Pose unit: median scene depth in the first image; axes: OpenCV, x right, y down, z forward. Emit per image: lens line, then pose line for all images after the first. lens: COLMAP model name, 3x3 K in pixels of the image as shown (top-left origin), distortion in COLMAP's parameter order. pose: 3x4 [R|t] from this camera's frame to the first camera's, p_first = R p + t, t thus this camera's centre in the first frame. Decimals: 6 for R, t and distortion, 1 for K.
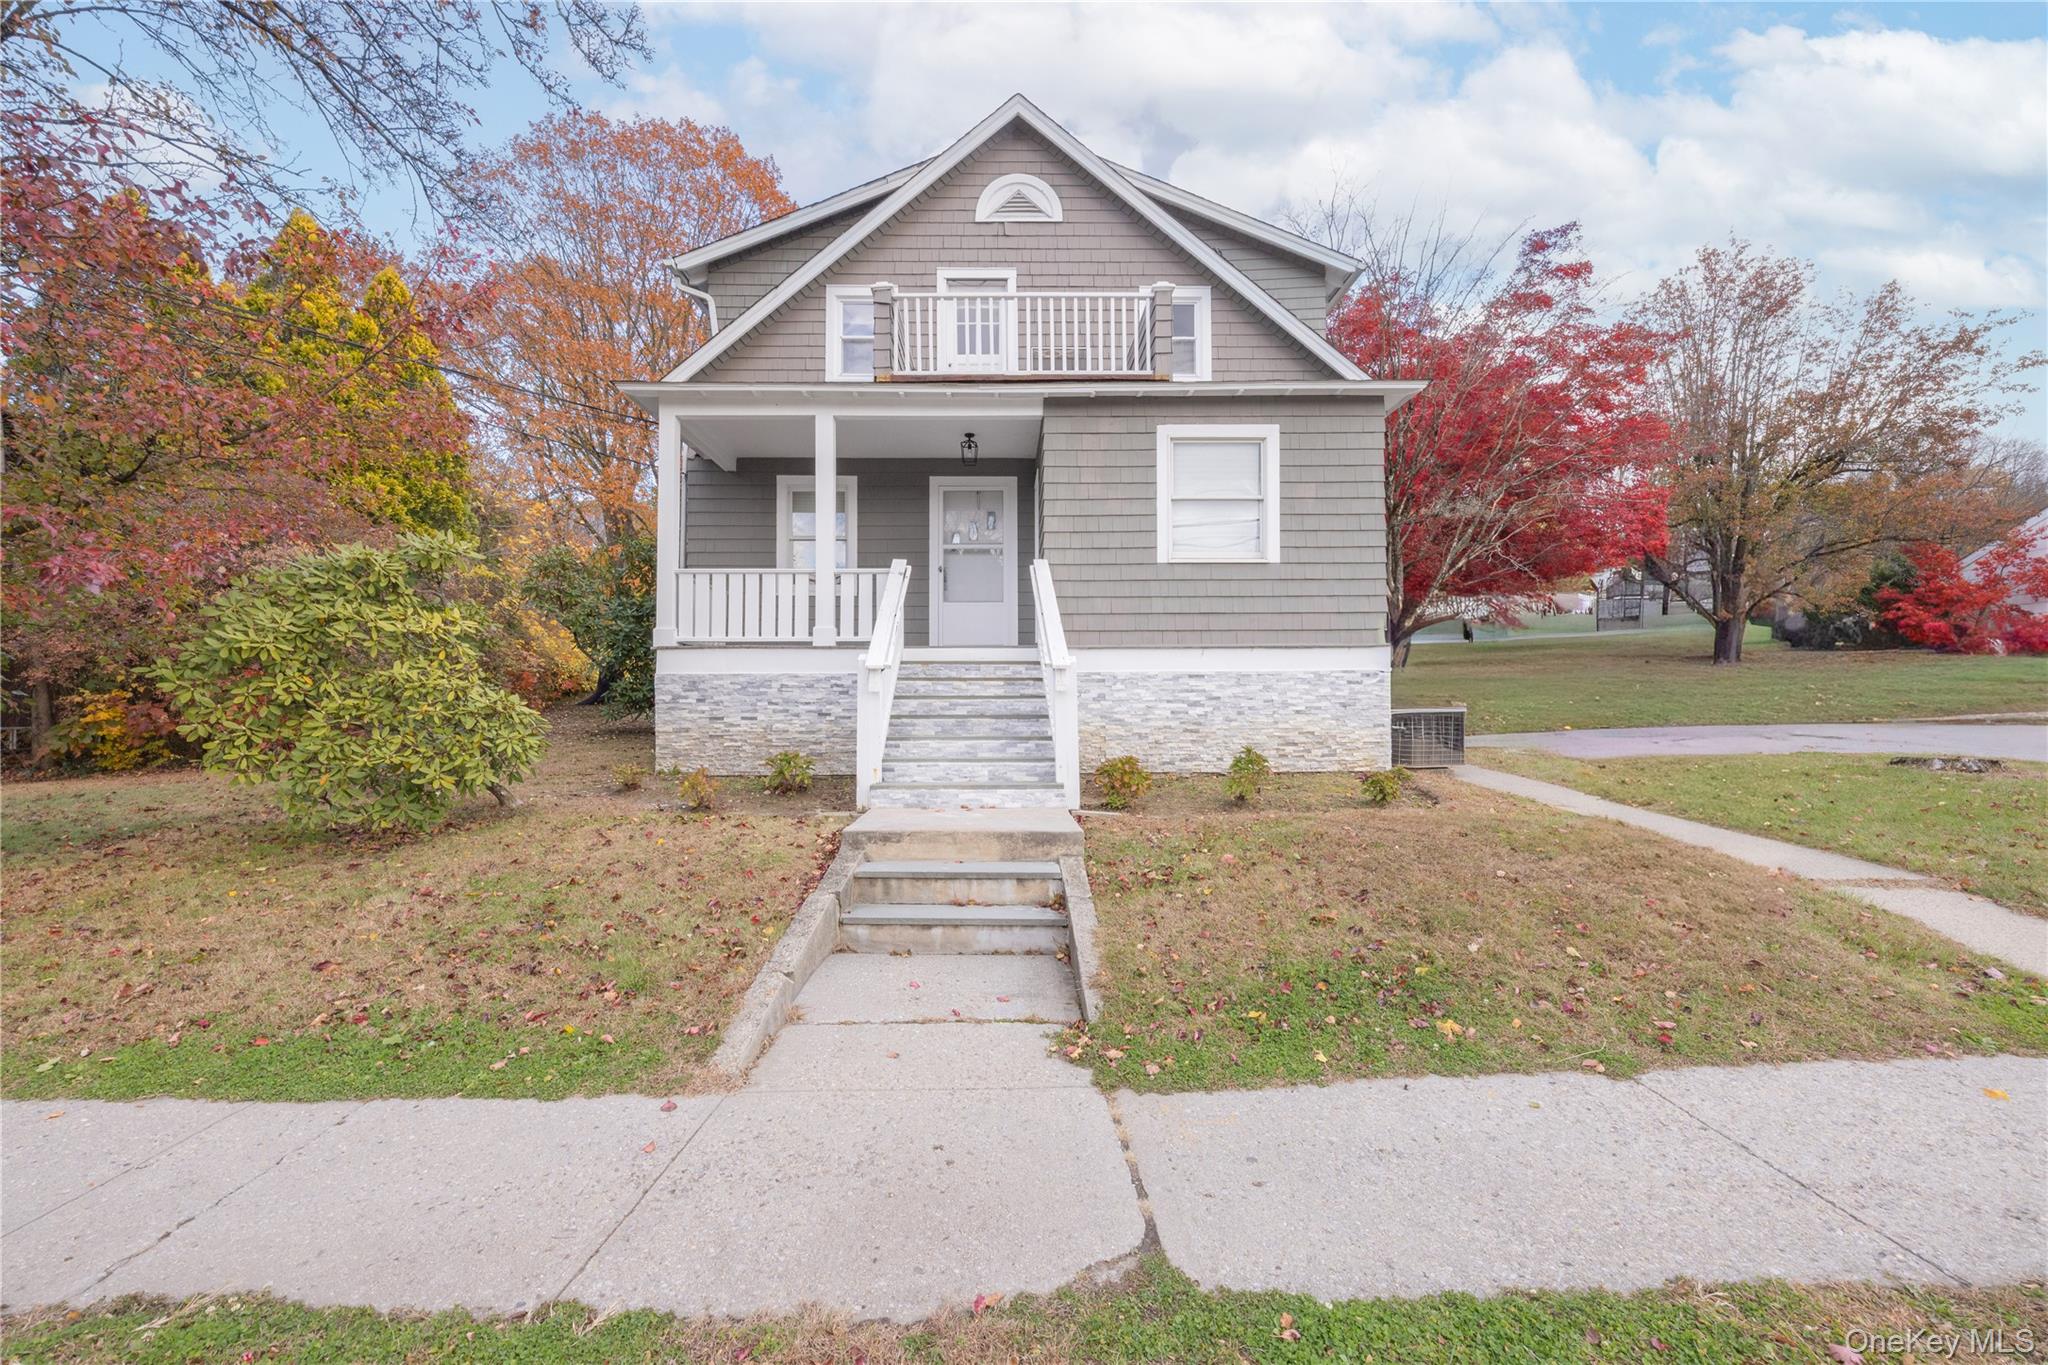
lens RADIAL K [[818.7, 0, 1024.8], [0, 818.7, 690.2], [0, 0, 1]] dist [-0.001237, -0.000157]
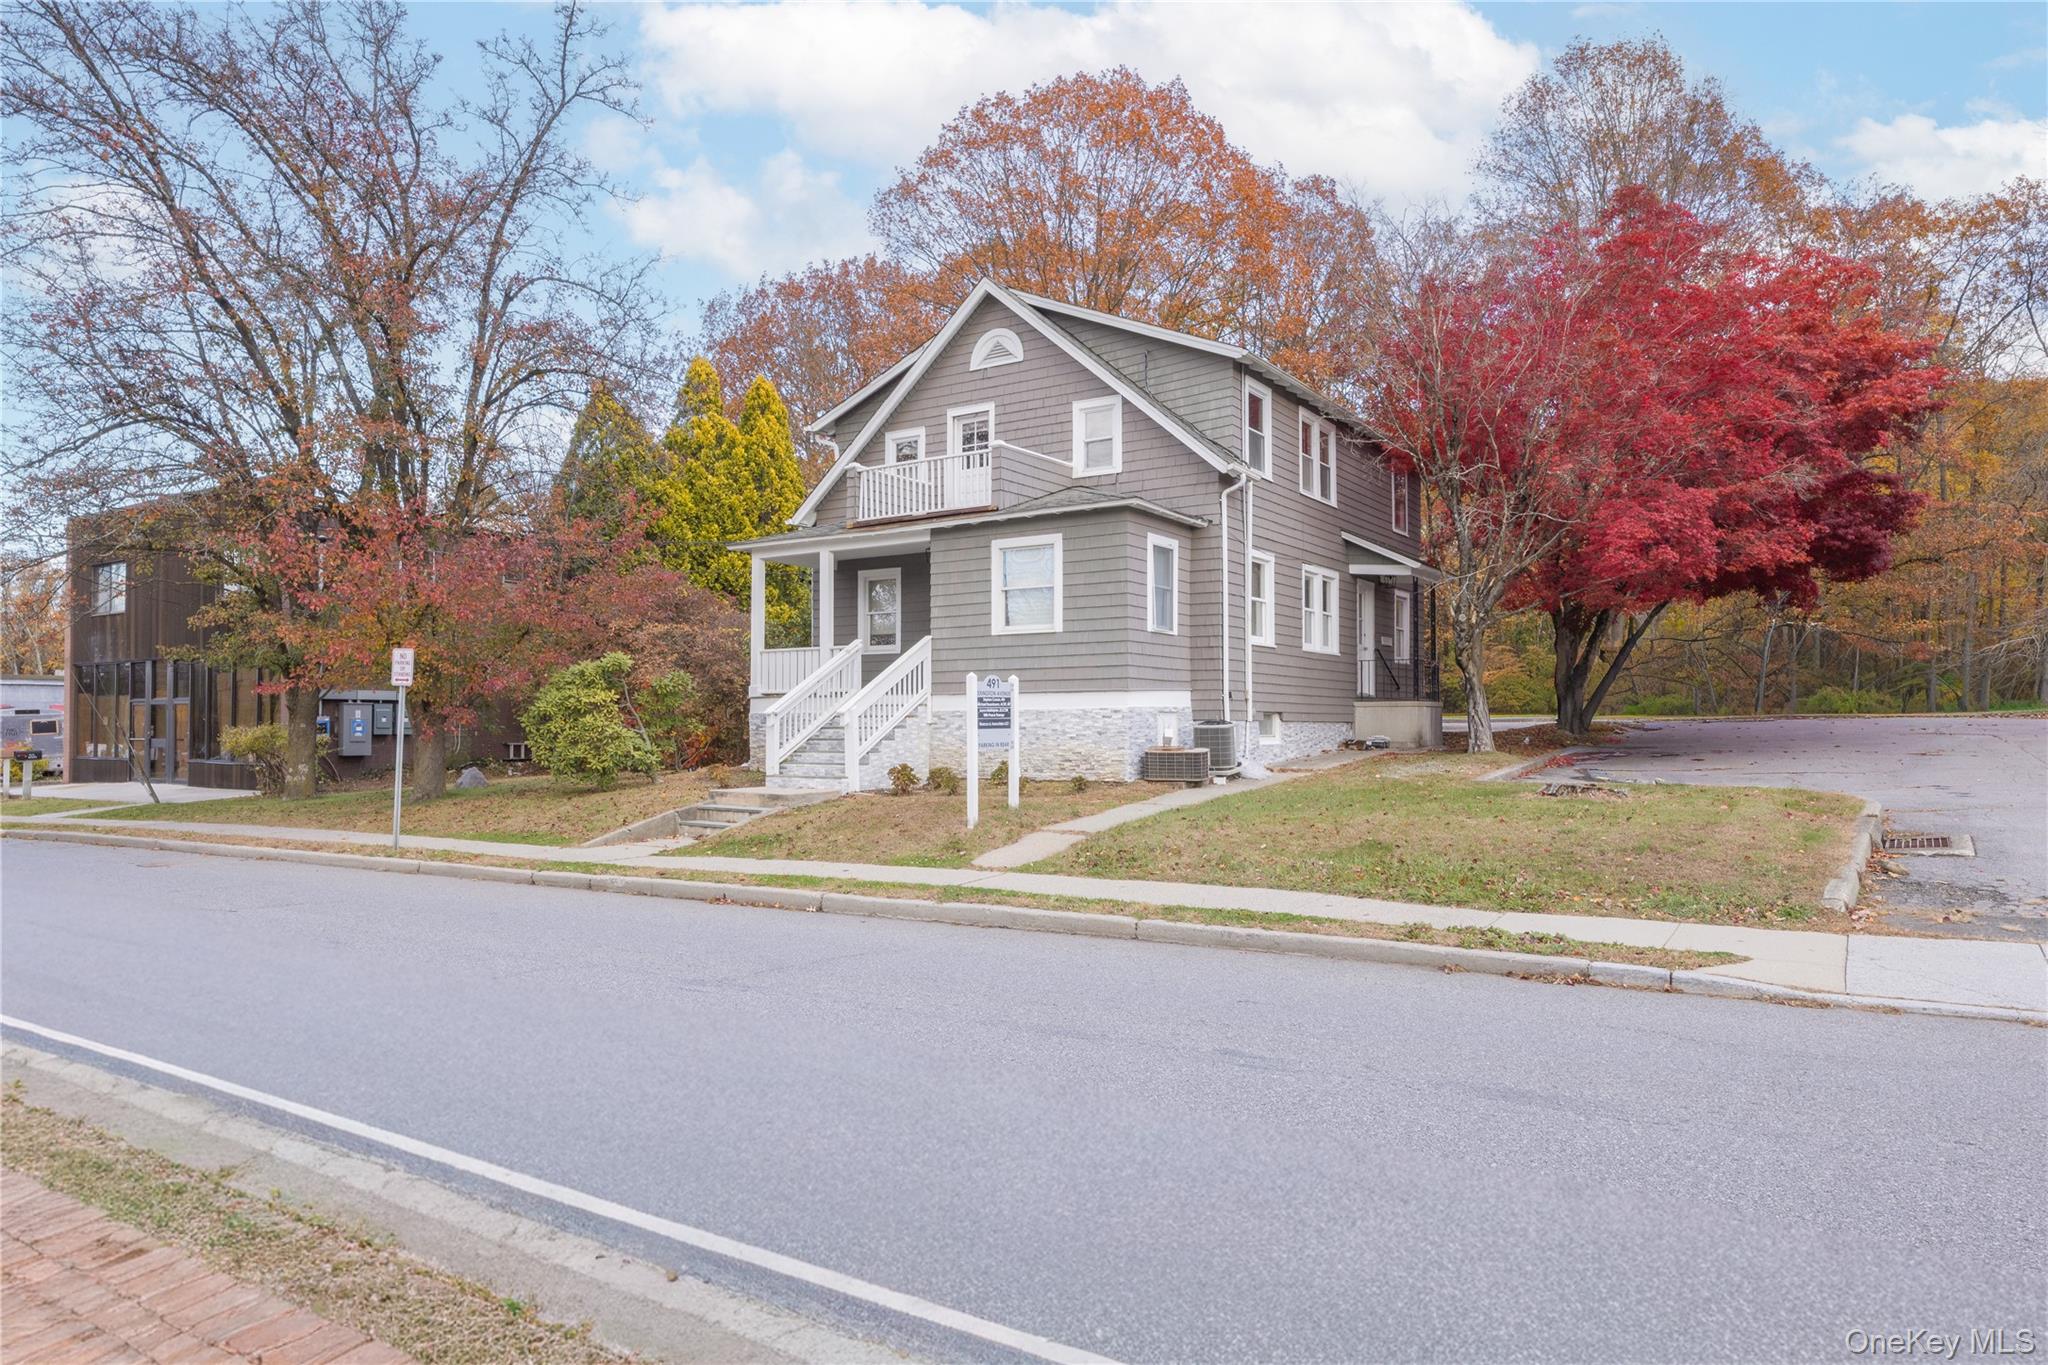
lens RADIAL K [[1237.2, 0, 1024.8], [0, 1237.2, 687.0], [0, 0, 1]] dist [-0.001427, -0.000426]
pose [[0.828258, -0.017118, -0.560085, 1.442385], [0.011516, 0.999842, -0.013529, -0.032943], [0.560228, 0.004756, 0.828325, -0.792931]]
